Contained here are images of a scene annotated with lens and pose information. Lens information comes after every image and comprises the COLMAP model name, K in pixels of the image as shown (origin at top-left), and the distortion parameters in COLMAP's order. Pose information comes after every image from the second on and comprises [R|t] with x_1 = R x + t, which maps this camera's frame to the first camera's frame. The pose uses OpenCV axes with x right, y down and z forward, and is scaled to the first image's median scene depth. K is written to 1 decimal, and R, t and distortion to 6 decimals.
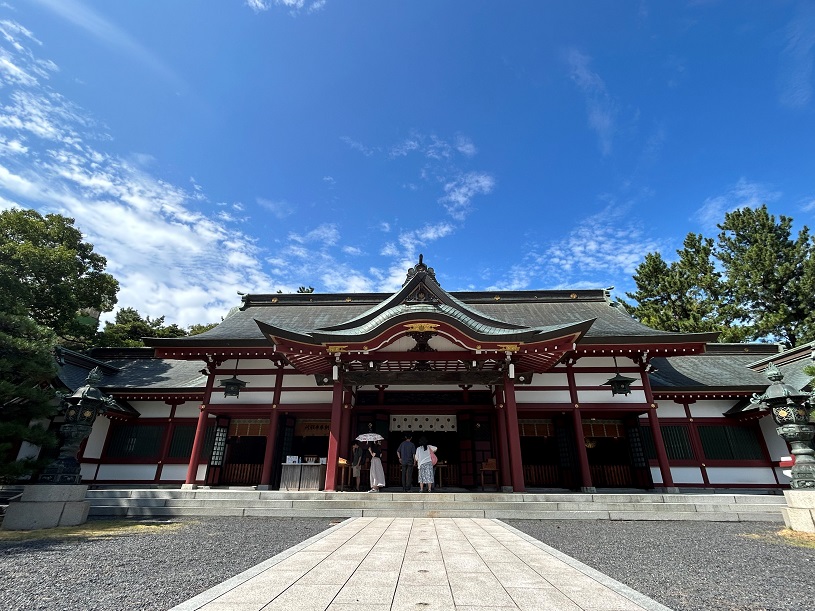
lens RADIAL K [[405.5, 0, 405.5], [0, 405.5, 309.2], [0, 0, 1]] dist [-0.004372, -0.000116]
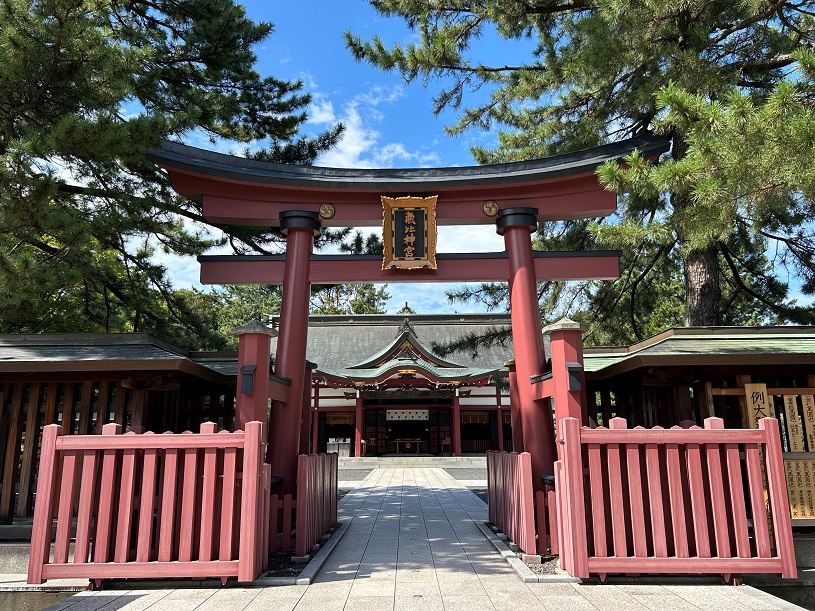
lens RADIAL K [[622.9, 0, 407.7], [0, 622.9, 305.0], [0, 0, 1]] dist [0.008035, 0.000388]
pose [[0.998975, -0.004407, 0.045059, -0.069409], [-0.004121, 0.982268, 0.187438, -0.659177], [-0.045086, -0.187431, 0.981242, -1.436749]]
